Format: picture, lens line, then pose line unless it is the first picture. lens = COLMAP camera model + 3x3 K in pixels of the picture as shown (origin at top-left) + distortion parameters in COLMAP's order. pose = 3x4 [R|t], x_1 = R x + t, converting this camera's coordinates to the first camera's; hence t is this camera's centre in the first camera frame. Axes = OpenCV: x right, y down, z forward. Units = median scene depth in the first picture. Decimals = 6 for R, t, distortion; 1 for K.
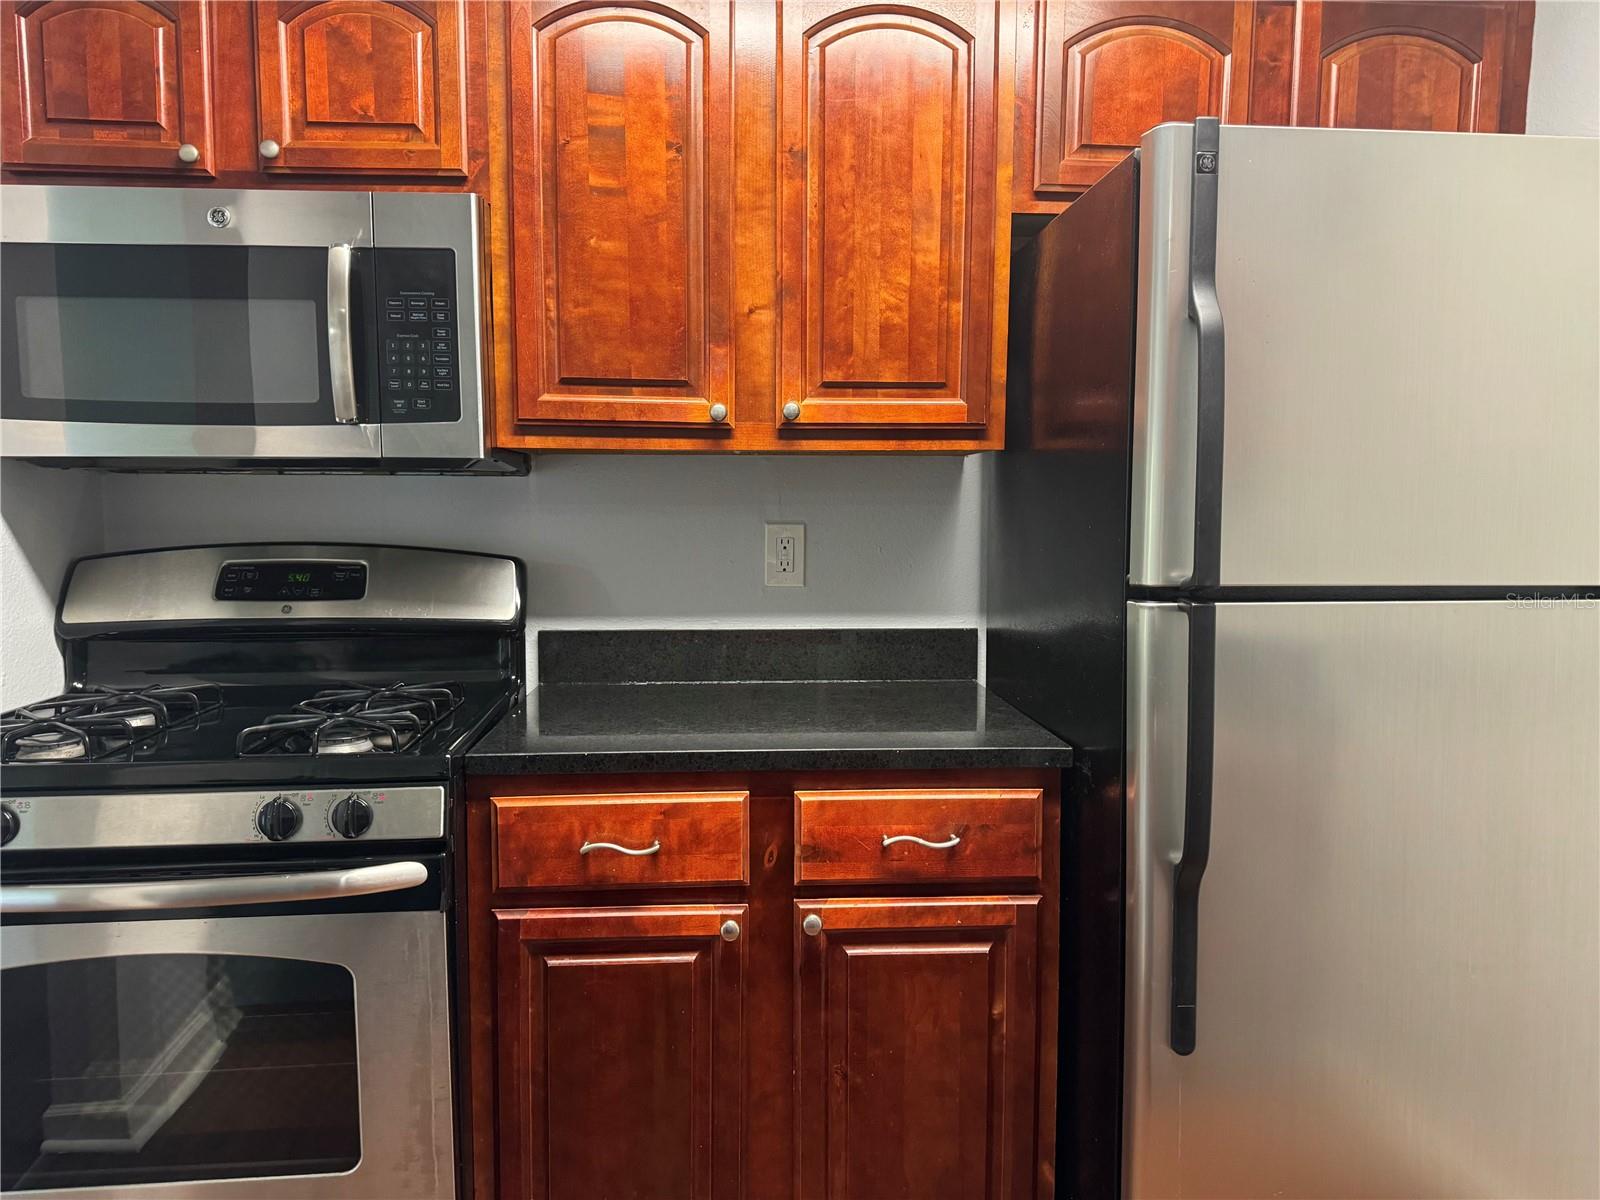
lens RADIAL K [[1131.6, 0, 800.0], [0, 1131.6, 600.0], [0, 0, 1]] dist [0.008046, -0.035051]
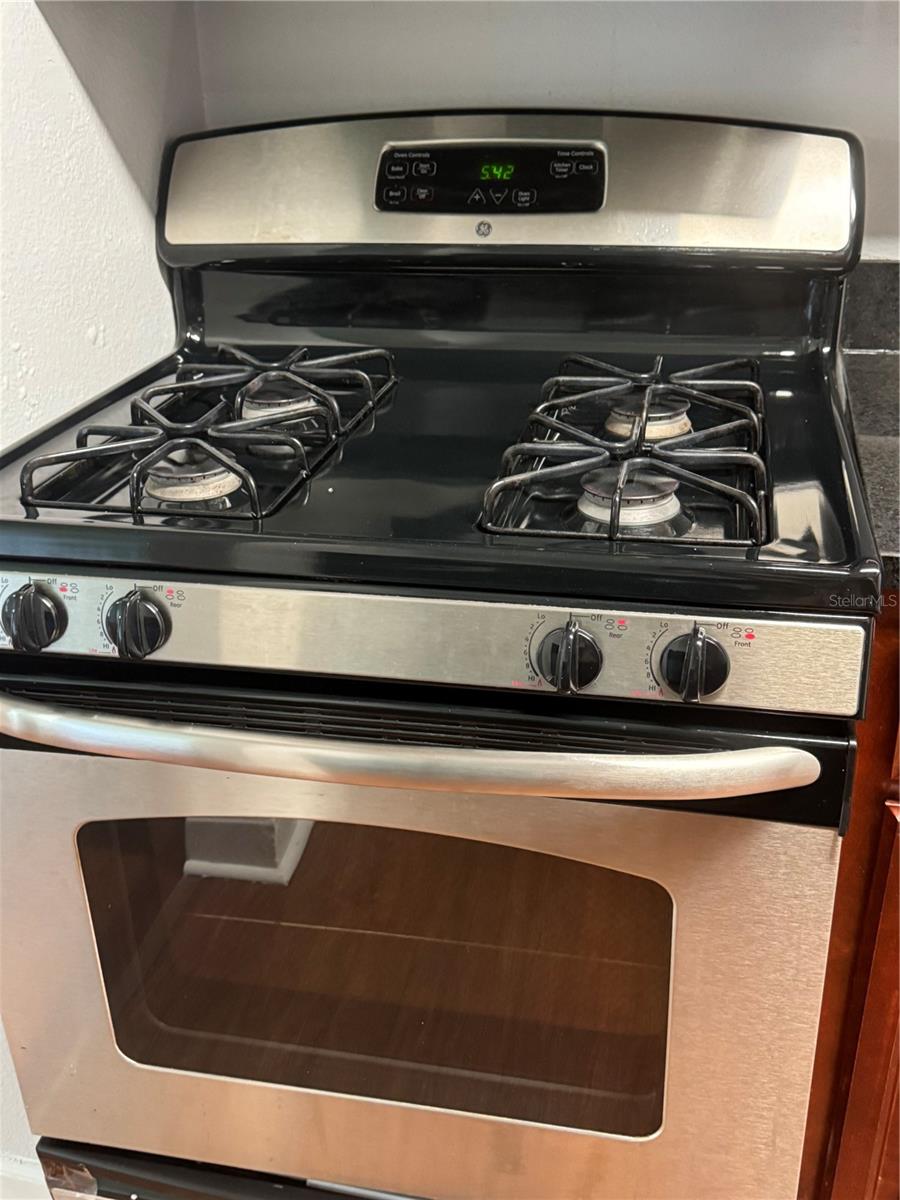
lens RADIAL K [[1234.3, 0, 449.2], [0, 1234.3, 673.8], [0, 0, 1]] dist [-0.014102, -0.038420]
pose [[0.947726, 0.126910, -0.292760, -0.241783], [-0.001214, 0.918929, 0.394421, -0.033784], [0.319082, -0.373448, 0.871047, 0.310897]]
